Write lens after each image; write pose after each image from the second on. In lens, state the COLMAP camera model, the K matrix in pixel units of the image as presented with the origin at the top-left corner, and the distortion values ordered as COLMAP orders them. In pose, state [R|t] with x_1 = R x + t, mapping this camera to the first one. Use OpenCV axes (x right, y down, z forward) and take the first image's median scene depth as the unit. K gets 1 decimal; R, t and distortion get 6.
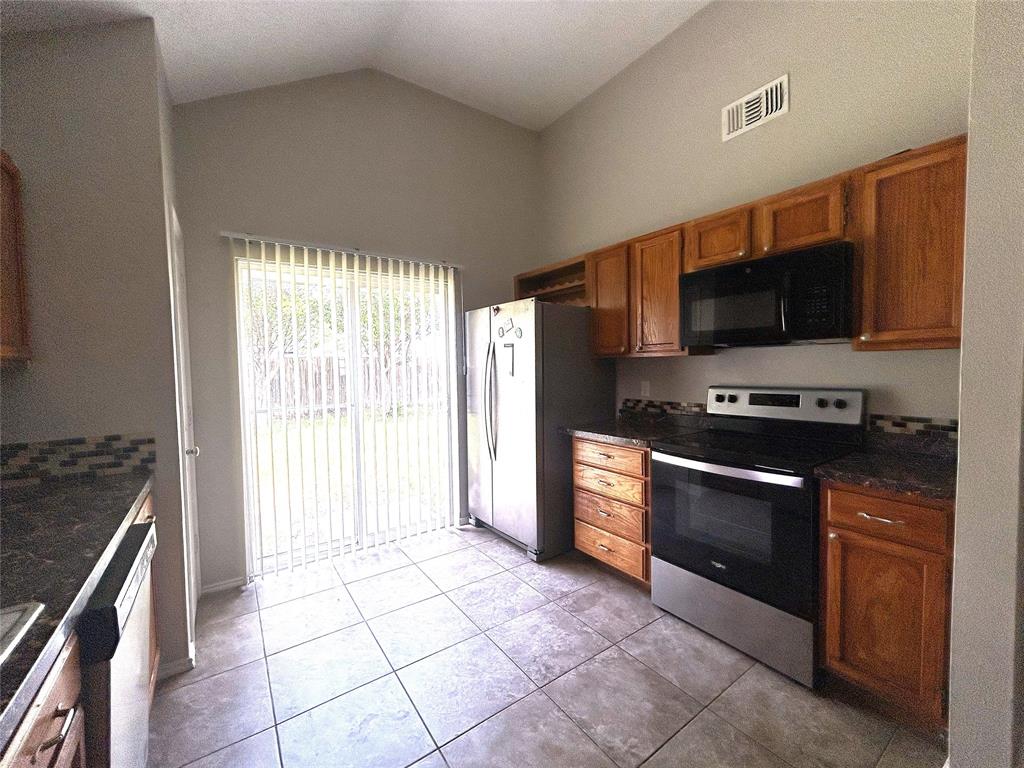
lens RADIAL K [[414.6, 0, 515.7], [0, 414.6, 384.5], [0, 0, 1]] dist [0.007018, 0.000360]
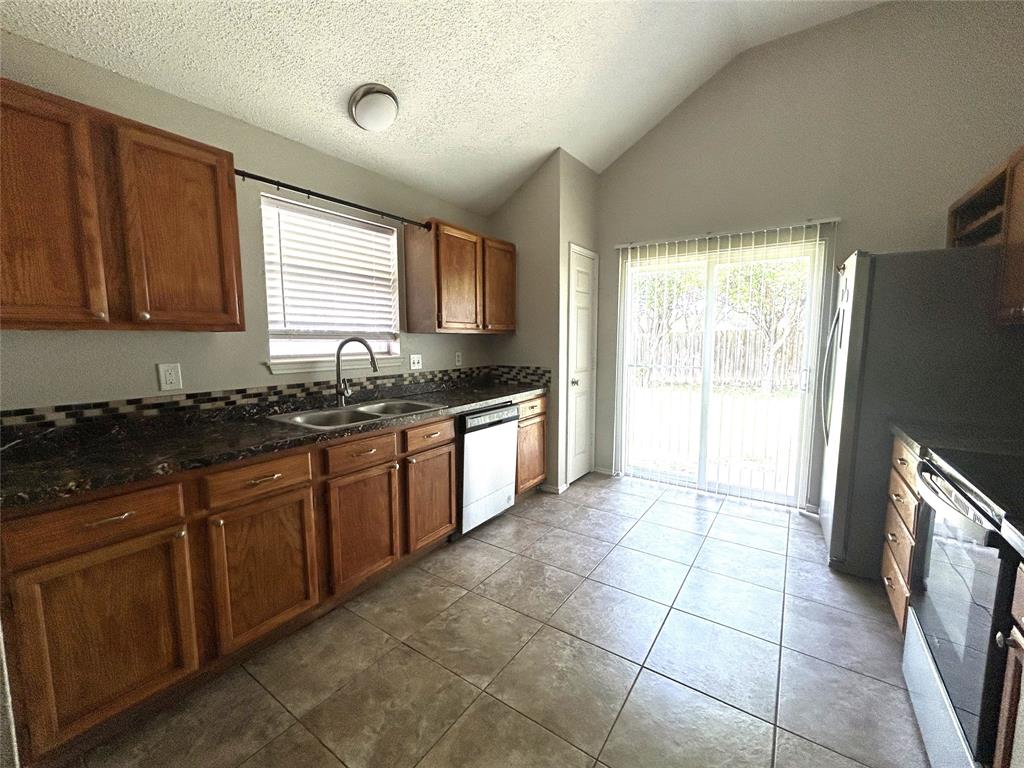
lens RADIAL K [[414.6, 0, 510.3], [0, 414.6, 381.3], [0, 0, 1]] dist [0.007018, 0.000360]
pose [[0.352136, 0.117819, -0.928504, 0.708909], [-0.047276, 0.993018, 0.108076, -0.018280], [0.934754, 0.005838, 0.355247, 0.101289]]
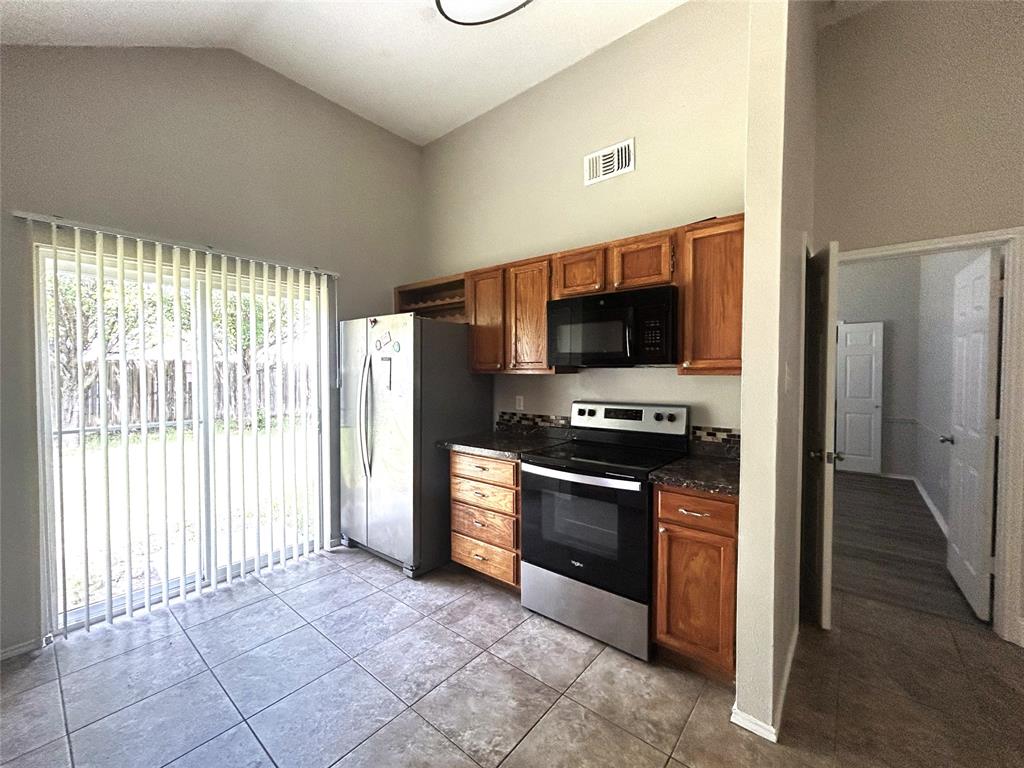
lens RADIAL K [[414.6, 0, 512.1], [0, 414.6, 383.6], [0, 0, 1]] dist [0.007018, 0.000360]
pose [[0.965085, 0.010679, 0.261719, 0.018633], [-0.005305, 0.999761, -0.021230, -0.021709], [-0.261883, 0.019100, 0.964911, -0.036114]]
